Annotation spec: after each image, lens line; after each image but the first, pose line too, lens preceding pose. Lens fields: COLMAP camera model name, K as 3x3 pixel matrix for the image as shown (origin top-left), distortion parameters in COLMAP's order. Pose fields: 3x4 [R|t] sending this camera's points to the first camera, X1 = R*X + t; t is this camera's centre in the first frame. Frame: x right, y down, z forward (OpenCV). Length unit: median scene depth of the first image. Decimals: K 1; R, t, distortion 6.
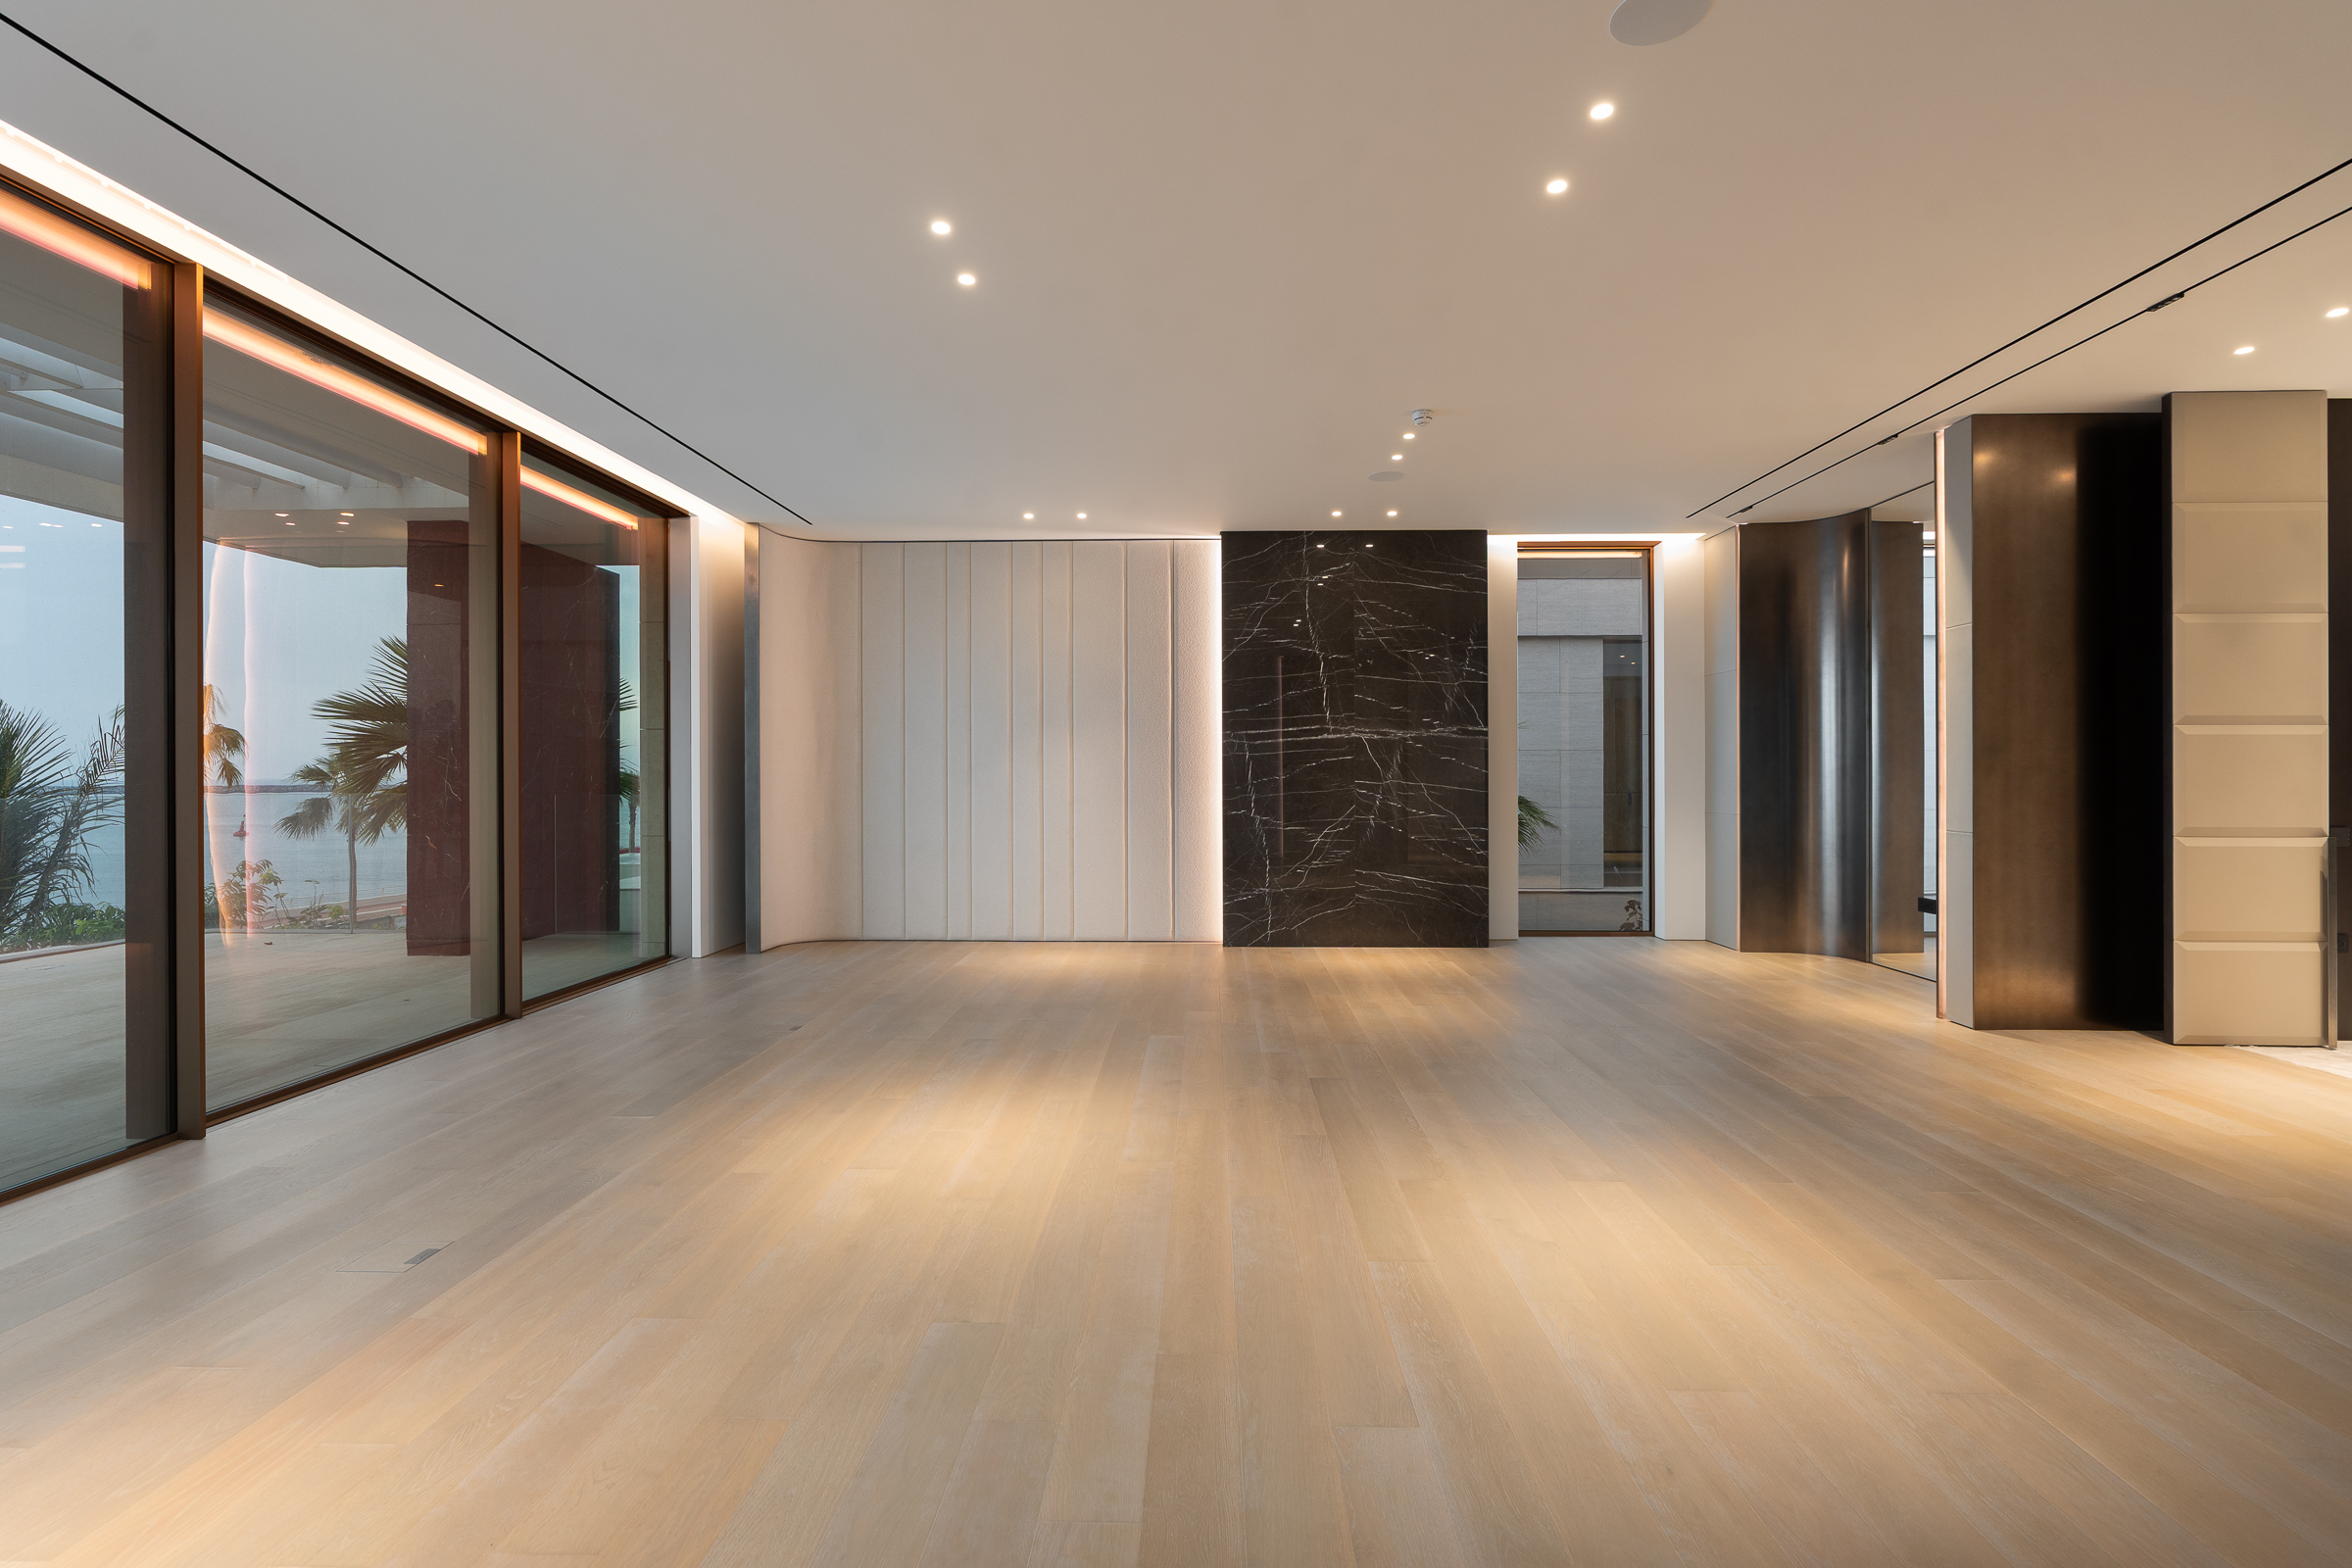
lens RADIAL K [[1062.3, 0, 1172.8], [0, 1062.3, 776.1], [0, 0, 1]] dist [-0.000726, -0.000671]
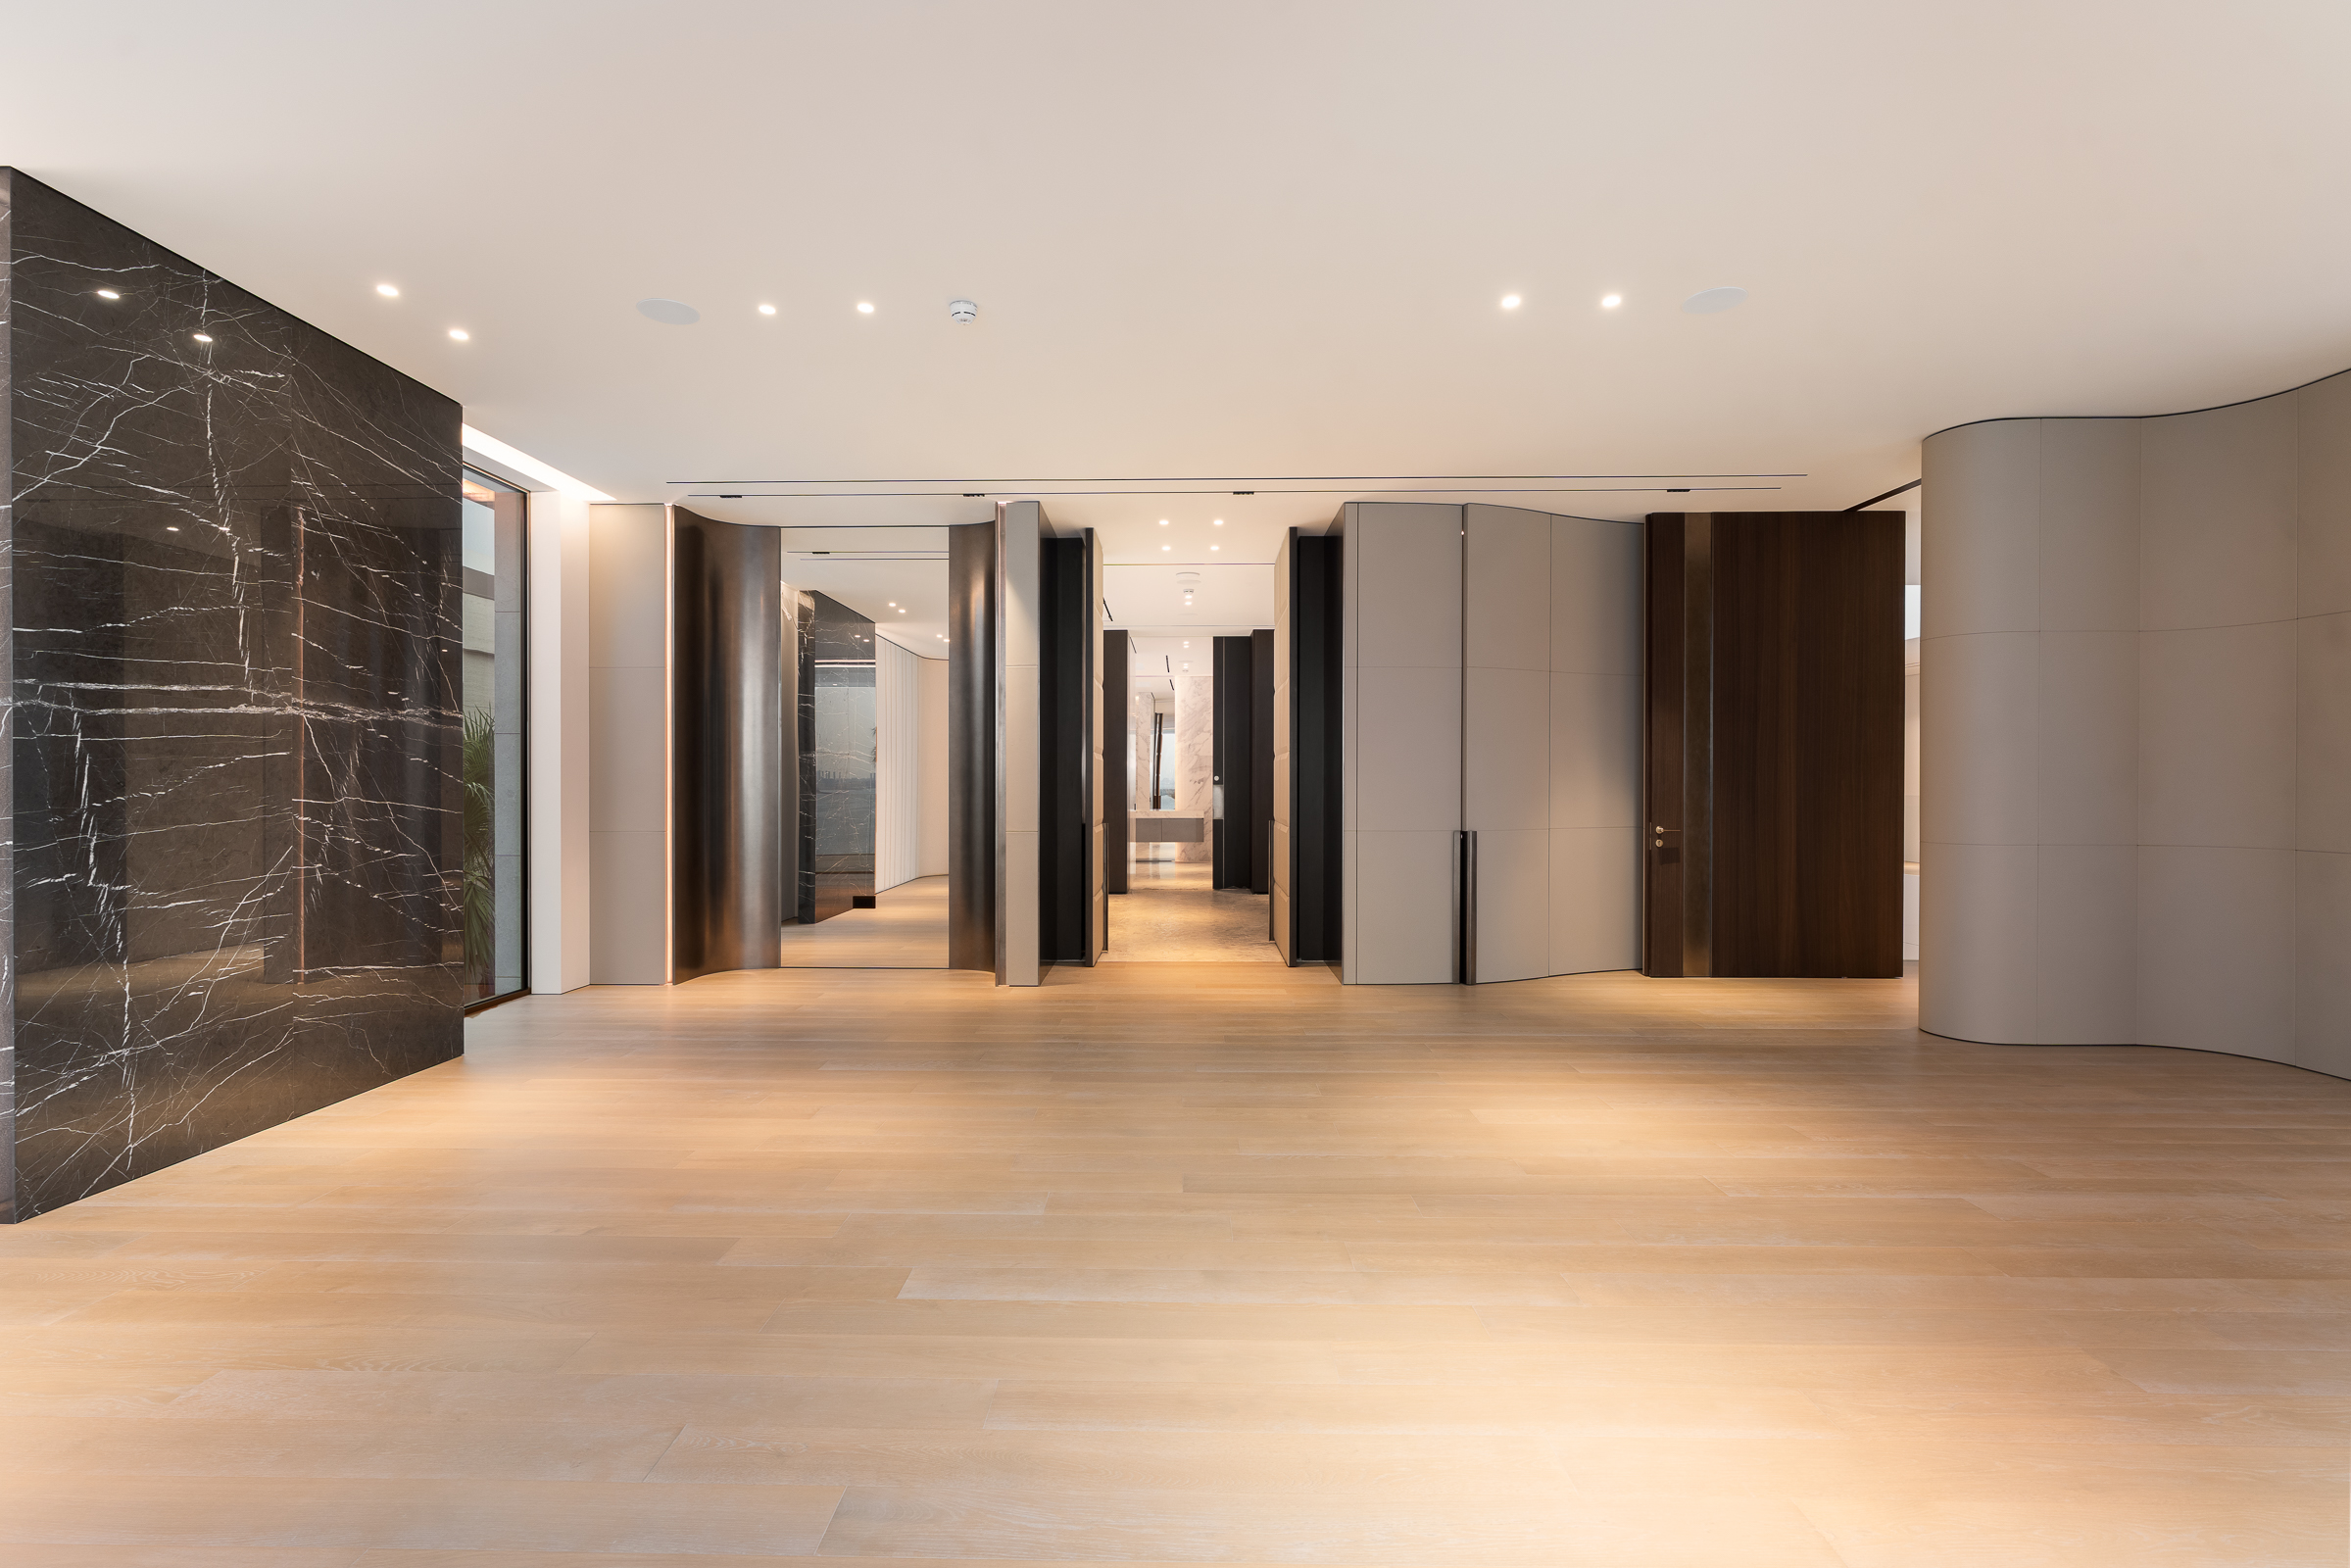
lens RADIAL K [[1061.8, 0, 1170.6], [0, 1061.8, 786.8], [0, 0, 1]] dist [-0.000726, -0.000671]
pose [[-0.009756, -0.002634, 0.999949, -0.350681], [0.002425, 0.999994, 0.002657, -0.001723], [-0.999949, 0.002451, -0.009749, 0.576581]]
